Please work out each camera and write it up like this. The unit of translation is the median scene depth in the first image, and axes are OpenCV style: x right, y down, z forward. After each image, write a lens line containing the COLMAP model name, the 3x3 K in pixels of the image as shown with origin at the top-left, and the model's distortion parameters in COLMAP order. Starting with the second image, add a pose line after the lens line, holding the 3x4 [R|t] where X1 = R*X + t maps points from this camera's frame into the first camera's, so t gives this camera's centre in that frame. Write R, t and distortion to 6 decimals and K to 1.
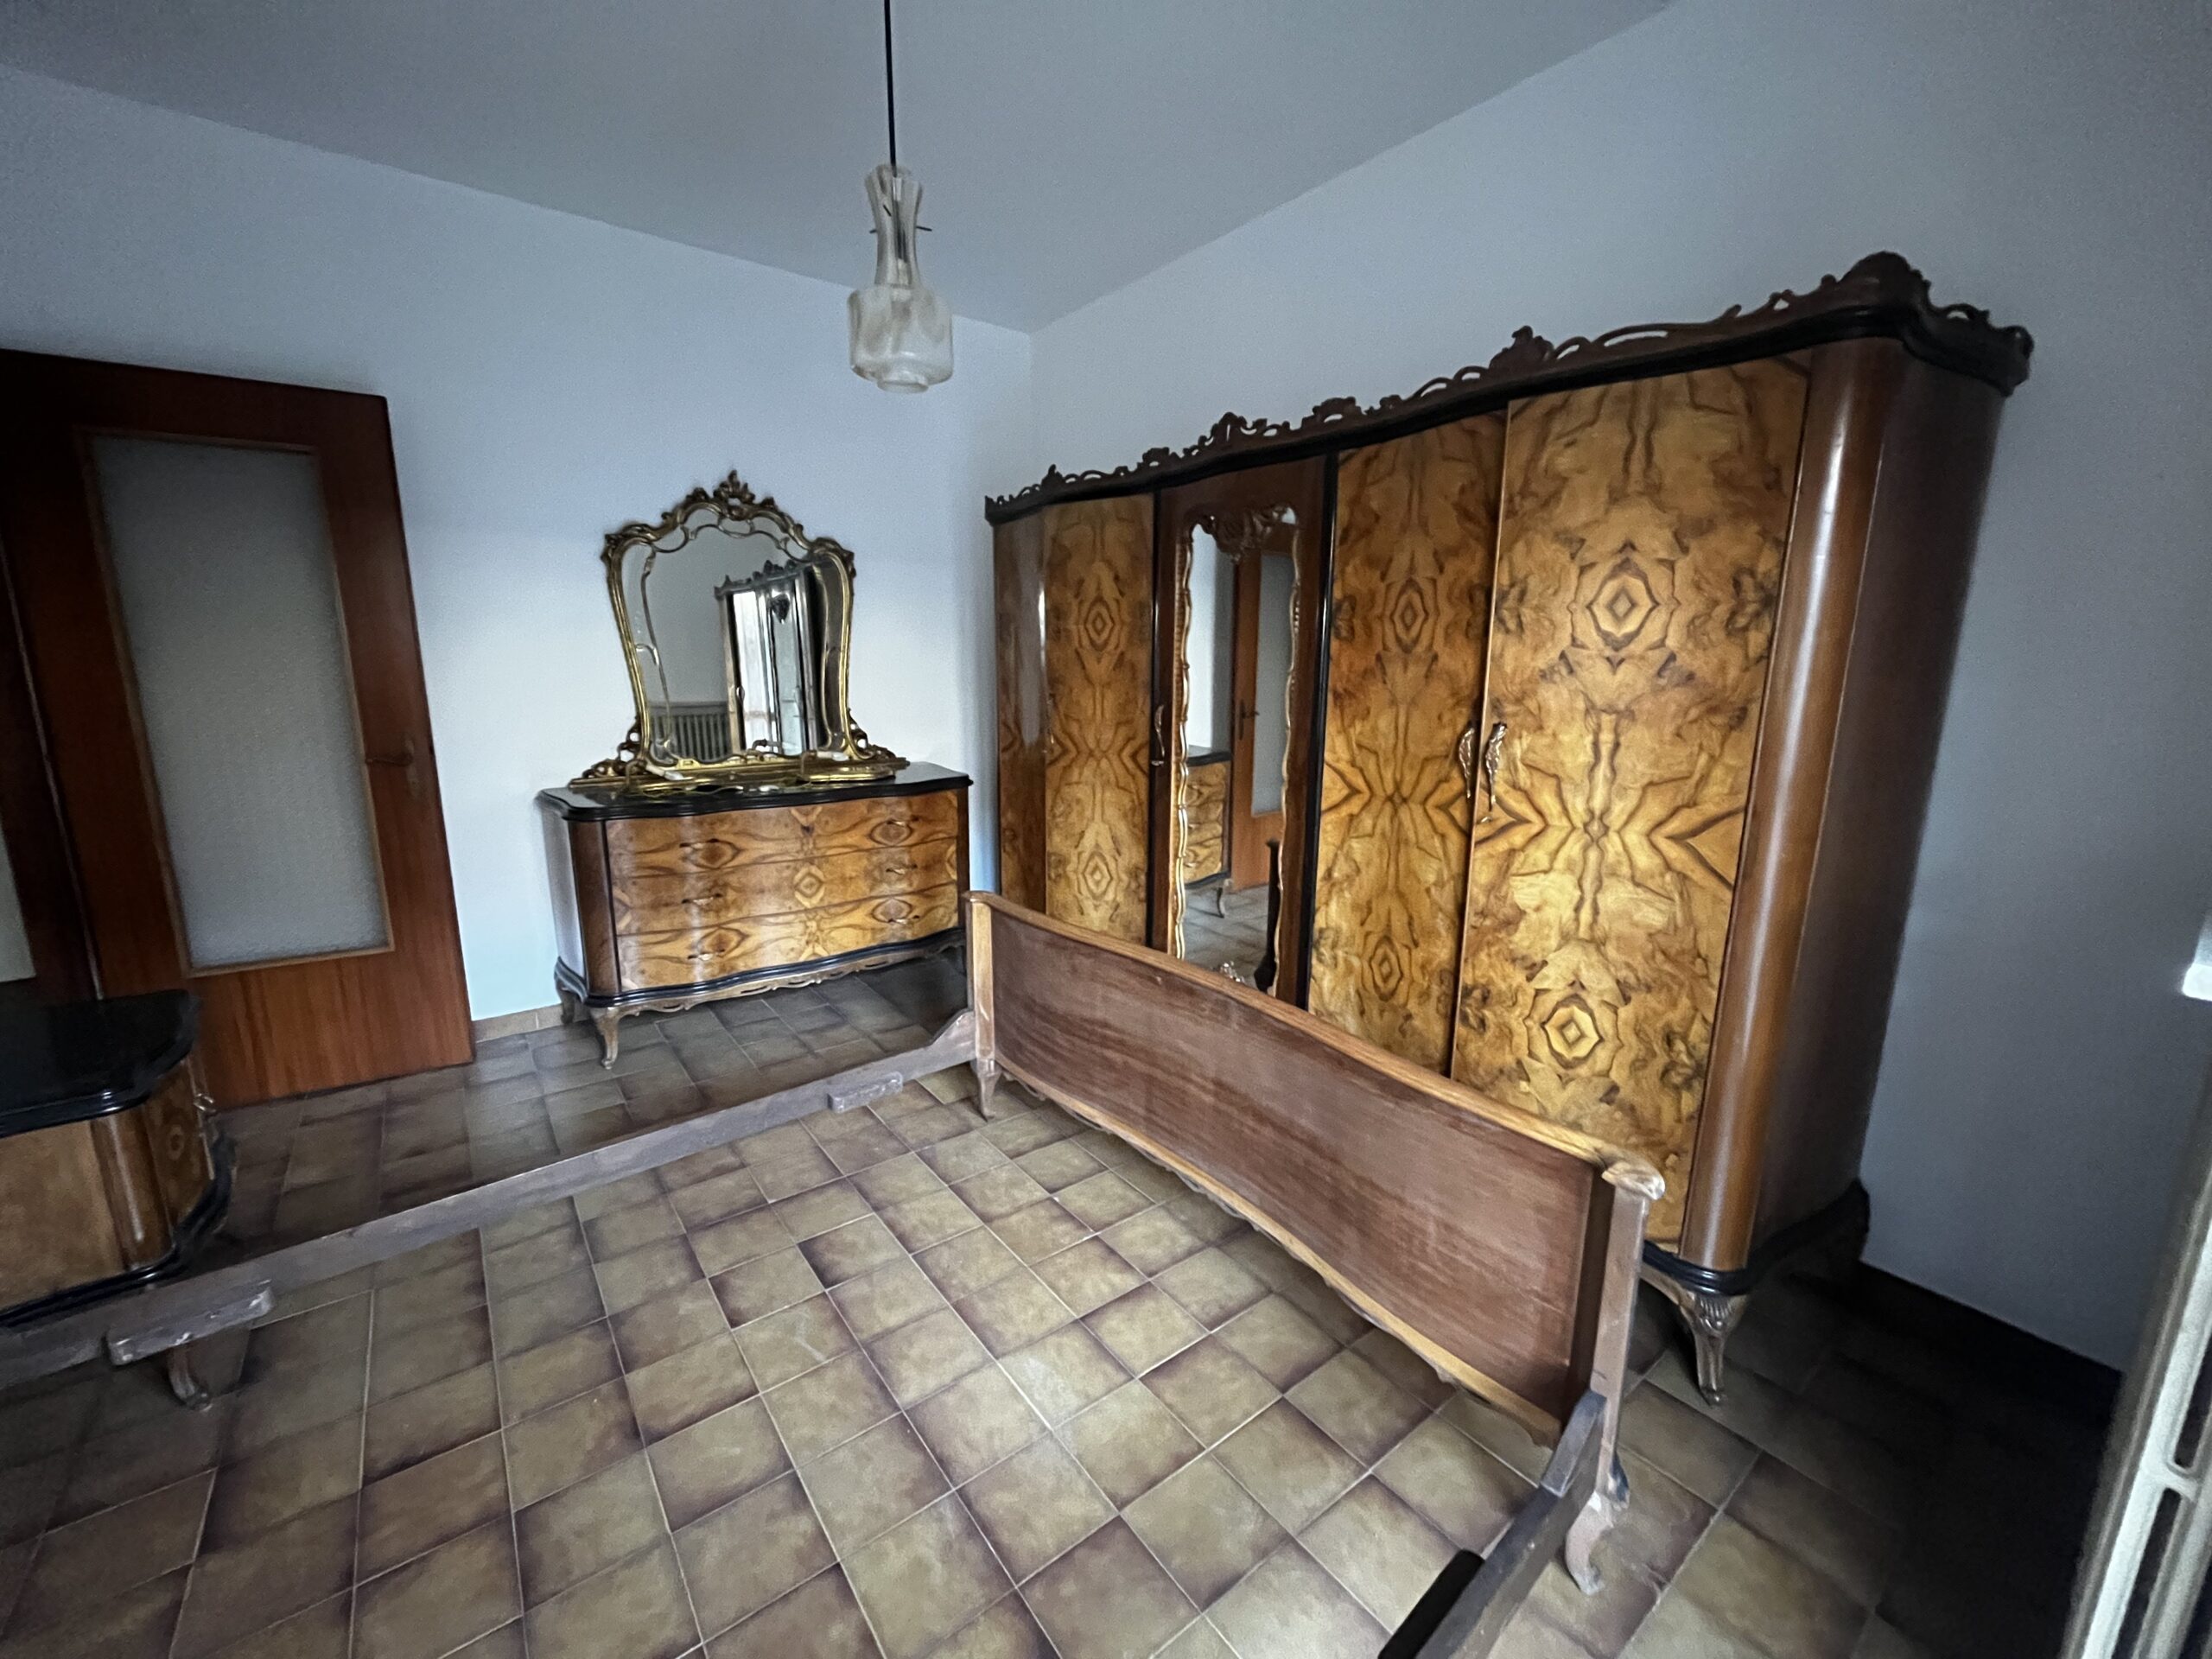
lens RADIAL K [[888.0, 0, 1109.1], [0, 888.0, 832.7], [0, 0, 1]] dist [-0.003288, 0.000245]
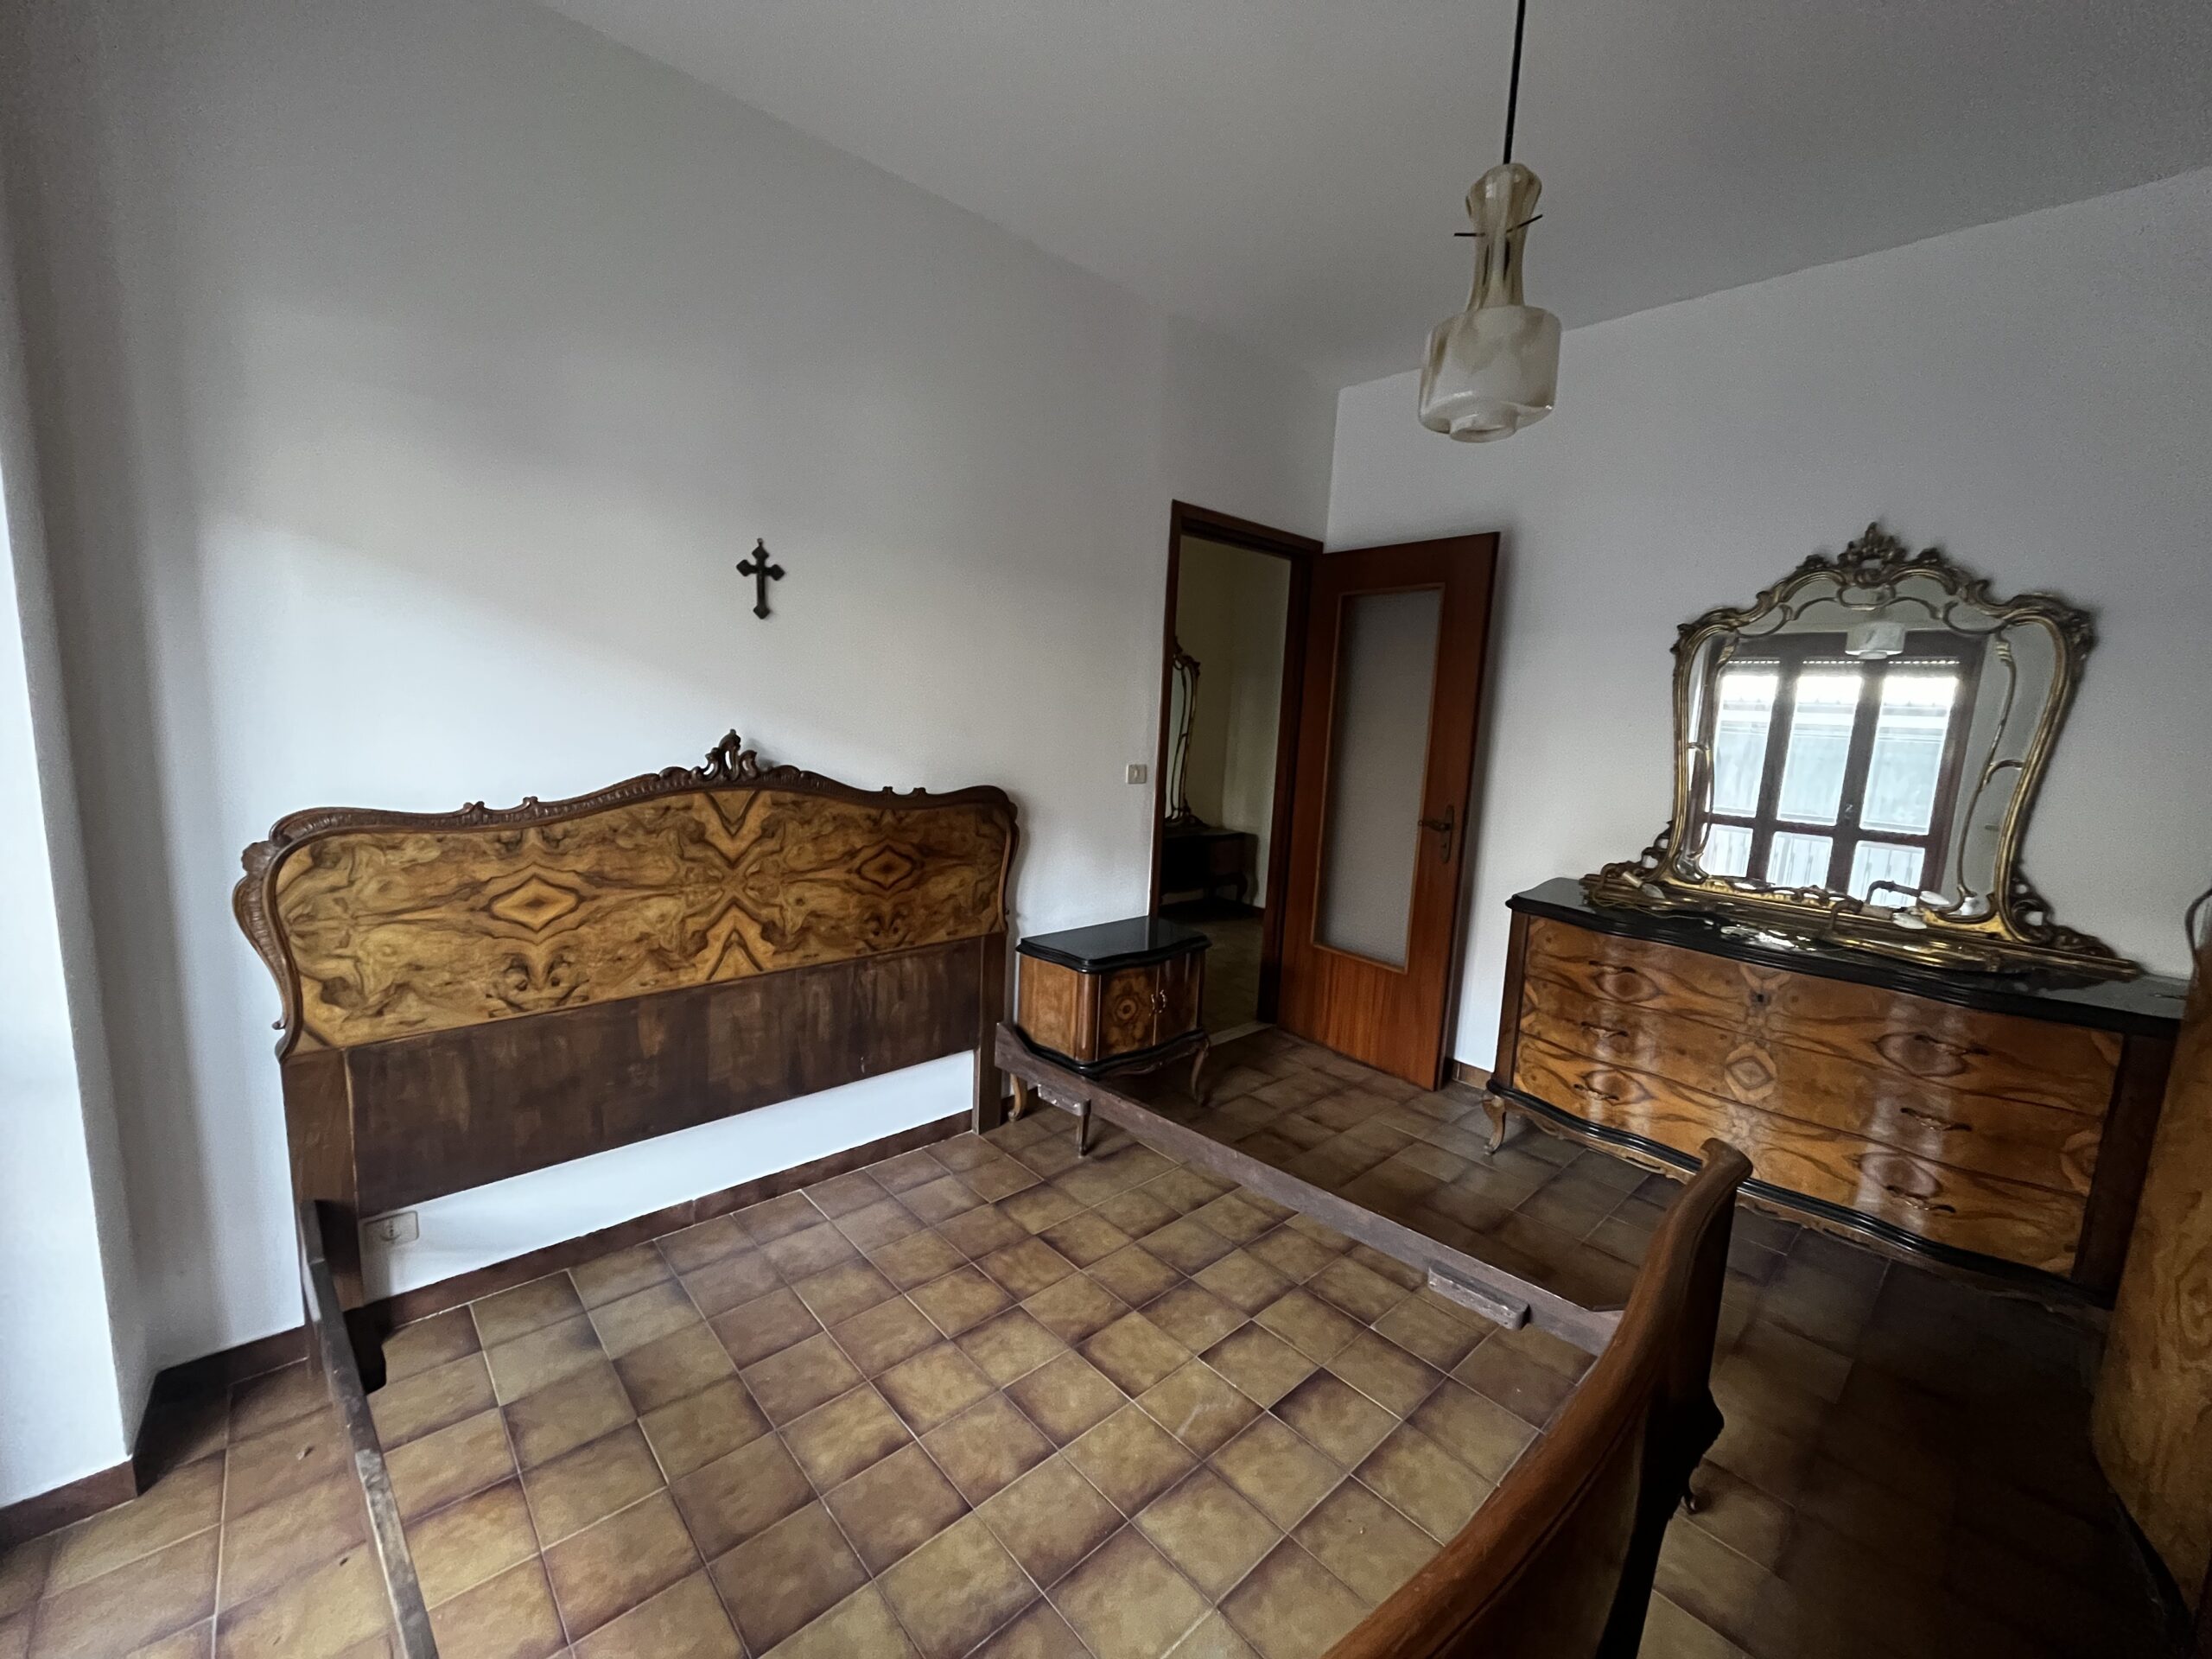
lens RADIAL K [[888.0, 0, 1104.8], [0, 888.0, 835.4], [0, 0, 1]] dist [-0.003288, 0.000245]
pose [[0.083787, 0.141272, -0.986419, 0.466193], [-0.237432, 0.964220, 0.117925, -0.133986], [0.967784, 0.224327, 0.114332, 0.530394]]
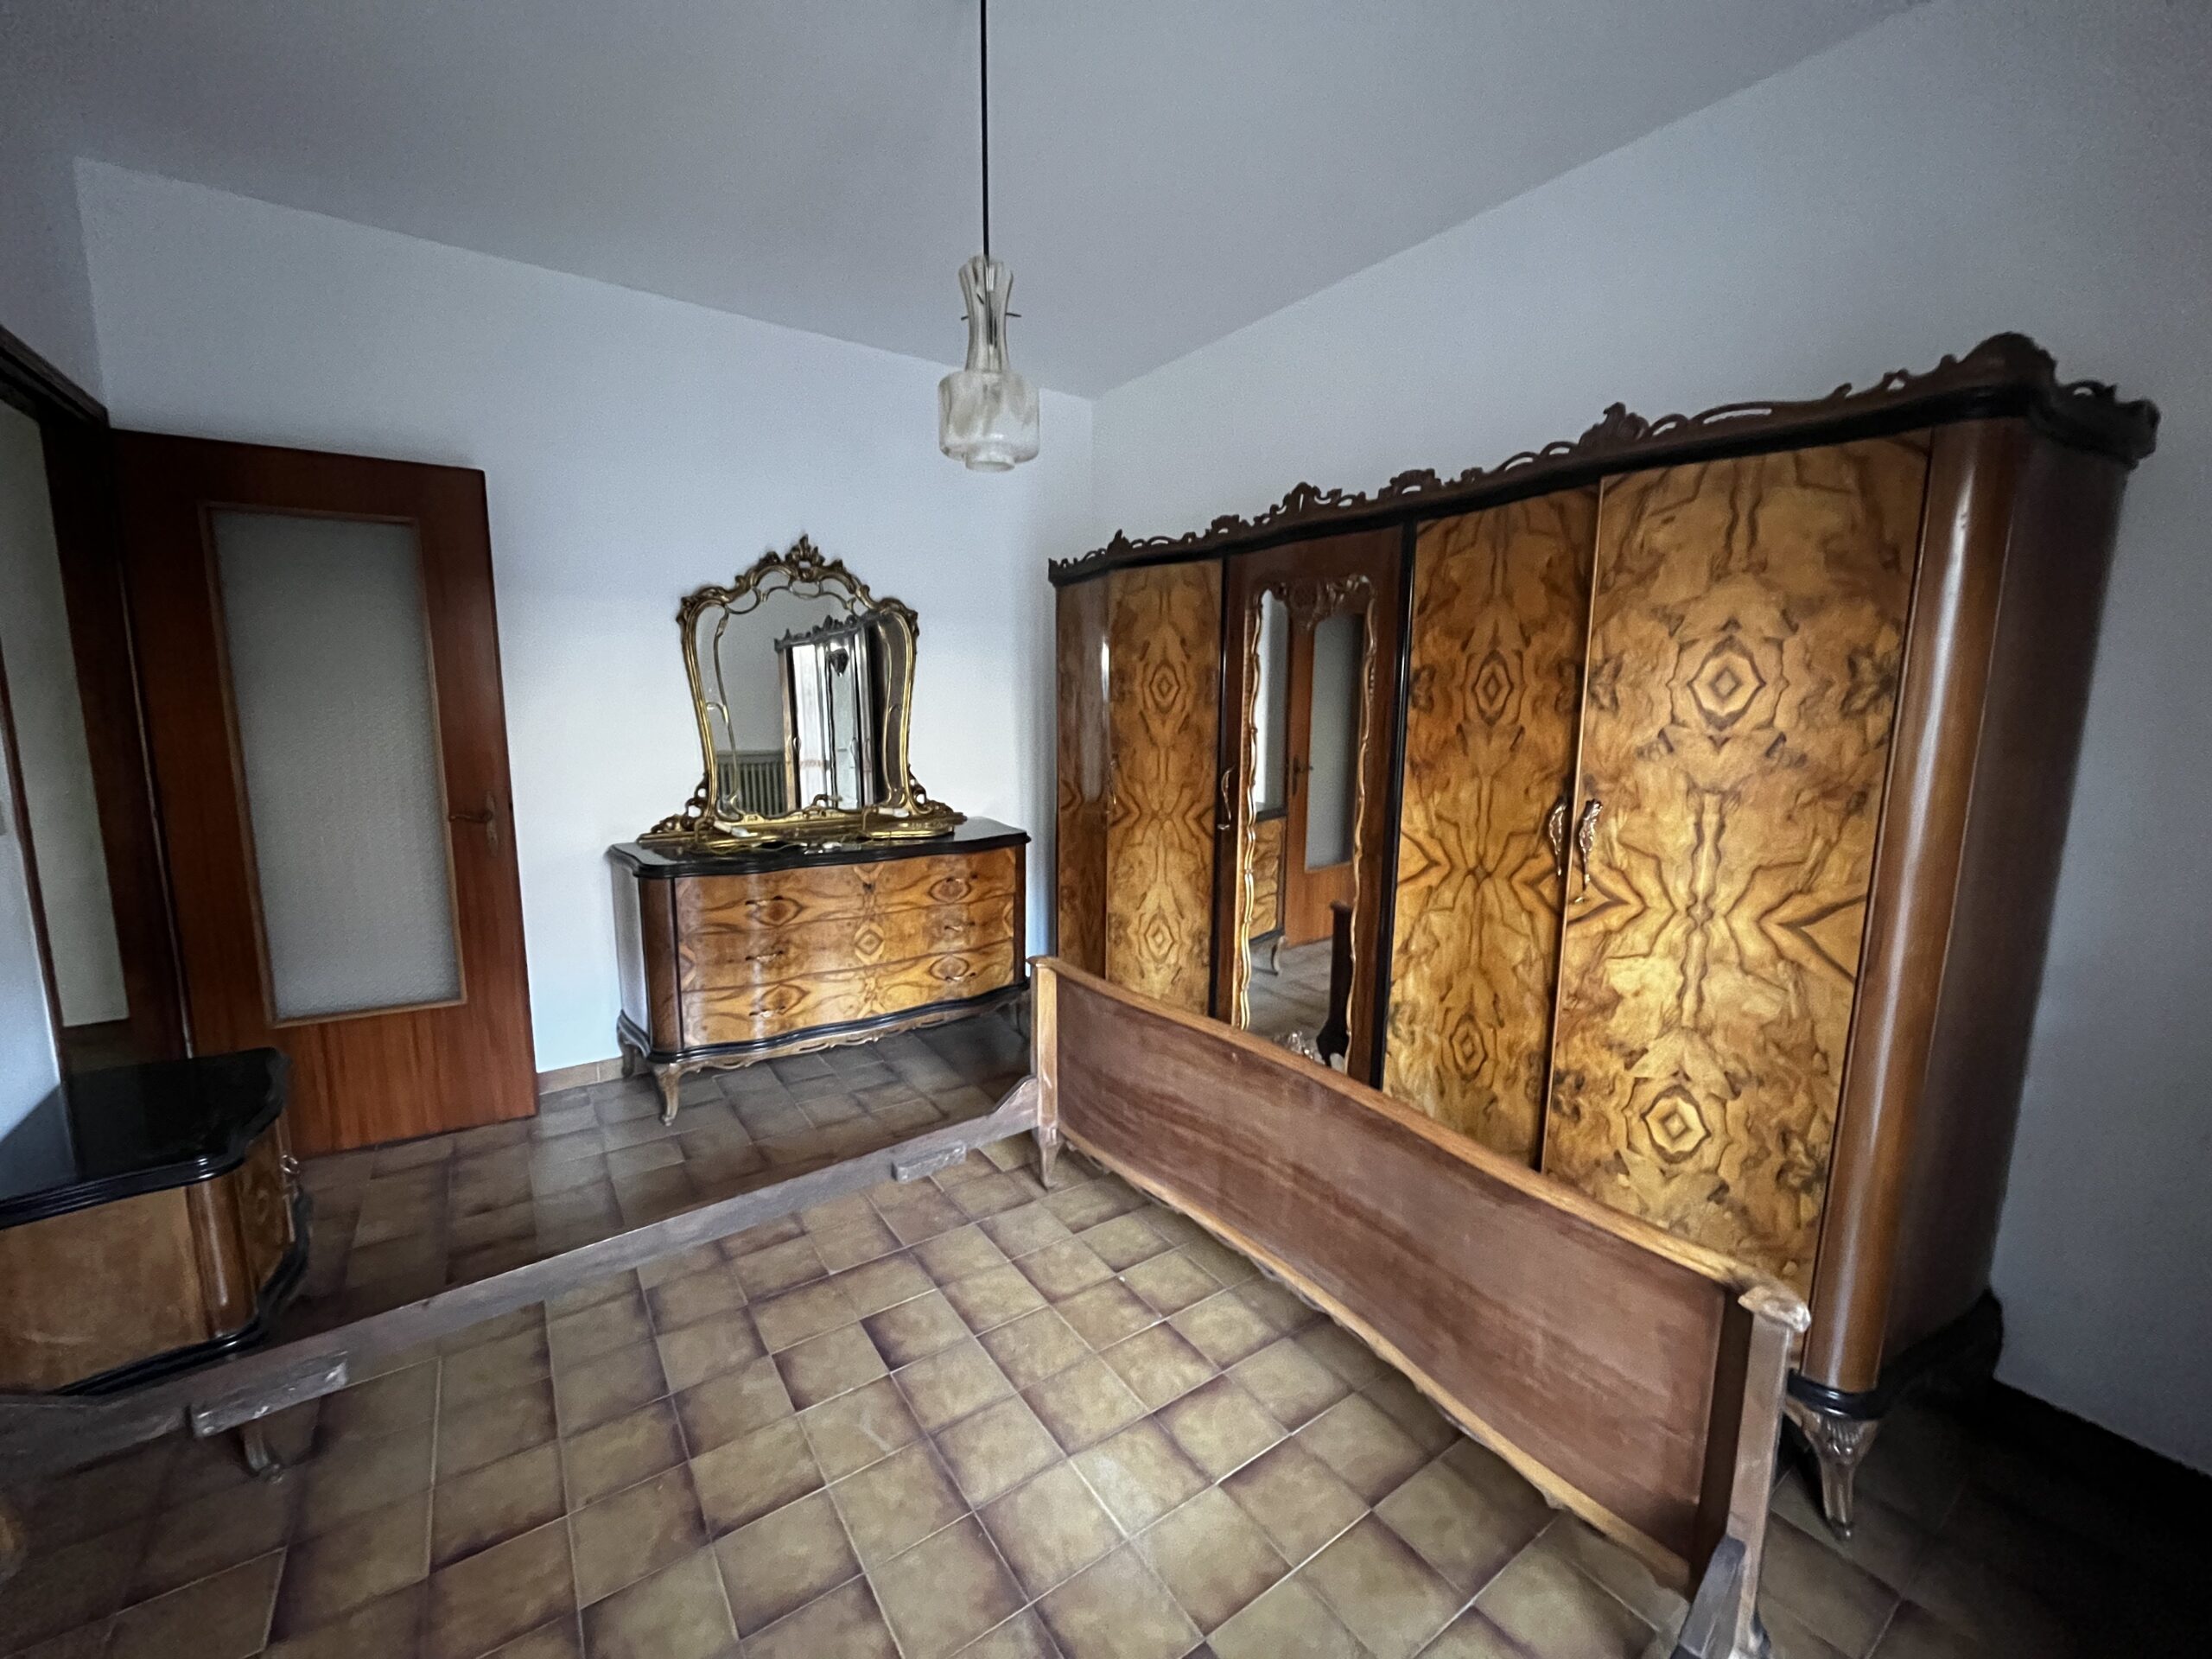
lens RADIAL K [[888.0, 0, 1109.4], [0, 888.0, 833.0], [0, 0, 1]] dist [-0.003288, 0.000245]
pose [[0.999095, 0.009301, -0.041500, -0.039765], [-0.011250, 0.998832, -0.046986, -0.029966], [0.041015, 0.047411, 0.998033, 0.009238]]
